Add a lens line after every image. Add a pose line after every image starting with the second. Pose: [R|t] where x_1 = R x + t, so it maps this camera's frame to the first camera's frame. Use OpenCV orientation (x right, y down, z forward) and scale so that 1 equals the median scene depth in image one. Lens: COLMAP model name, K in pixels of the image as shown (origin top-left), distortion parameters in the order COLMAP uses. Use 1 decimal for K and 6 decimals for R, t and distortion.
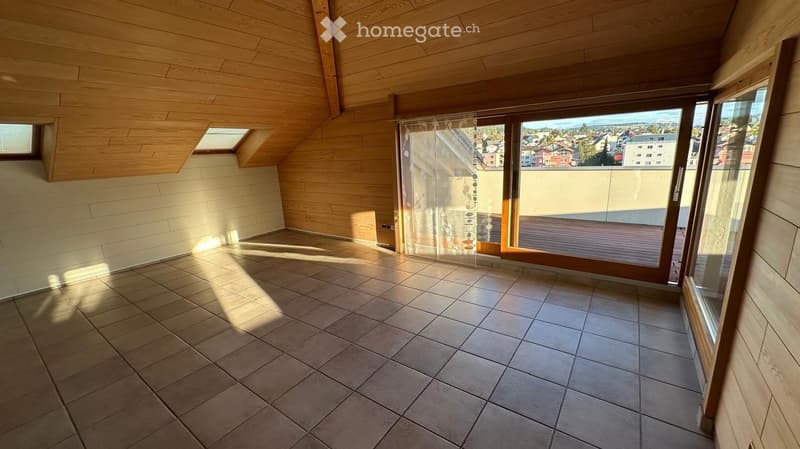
lens RADIAL K [[319.5, 0, 399.4], [0, 319.5, 225.4], [0, 0, 1]] dist [-0.000832, -0.000187]
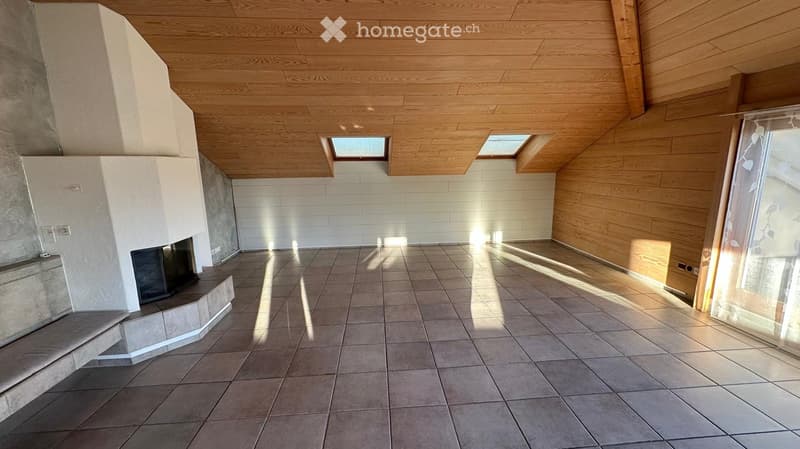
lens RADIAL K [[319.5, 0, 399.4], [0, 319.5, 225.1], [0, 0, 1]] dist [-0.000832, -0.000187]
pose [[0.638998, 0.174647, -0.749120, 0.072615], [-0.186512, 0.980000, 0.069379, -0.020659], [0.746254, 0.095387, 0.658792, 0.071326]]
